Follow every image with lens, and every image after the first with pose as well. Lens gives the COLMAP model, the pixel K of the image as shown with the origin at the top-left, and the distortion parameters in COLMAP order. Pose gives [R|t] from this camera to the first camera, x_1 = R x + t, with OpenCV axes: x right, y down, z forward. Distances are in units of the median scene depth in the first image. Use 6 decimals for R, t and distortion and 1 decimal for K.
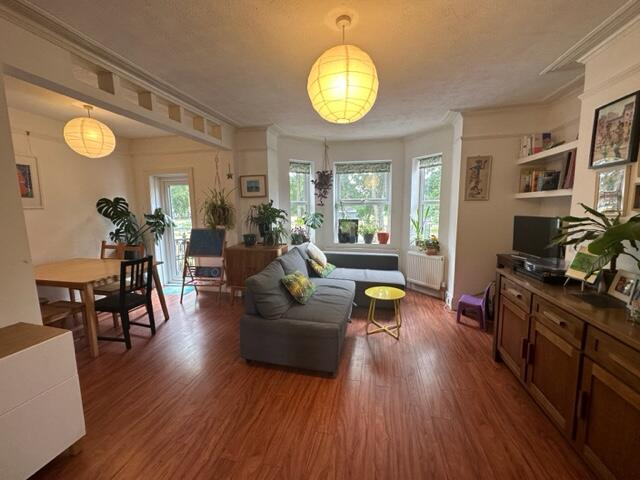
lens RADIAL K [[255.1, 0, 319.9], [0, 255.1, 241.4], [0, 0, 1]] dist [-0.000847, -0.000055]
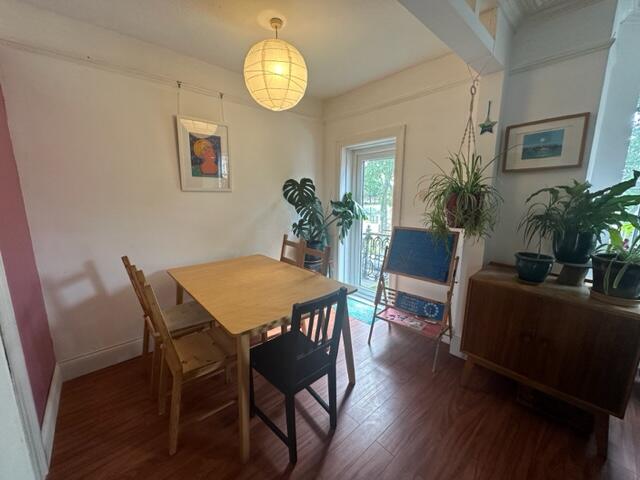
lens RADIAL K [[255.1, 0, 319.9], [0, 255.1, 241.4], [0, 0, 1]] dist [-0.000847, -0.000055]
pose [[0.813611, 0.117342, -0.569445, -0.306079], [-0.087609, 0.992982, 0.079445, -0.049607], [0.574771, -0.014749, 0.818181, 0.407280]]
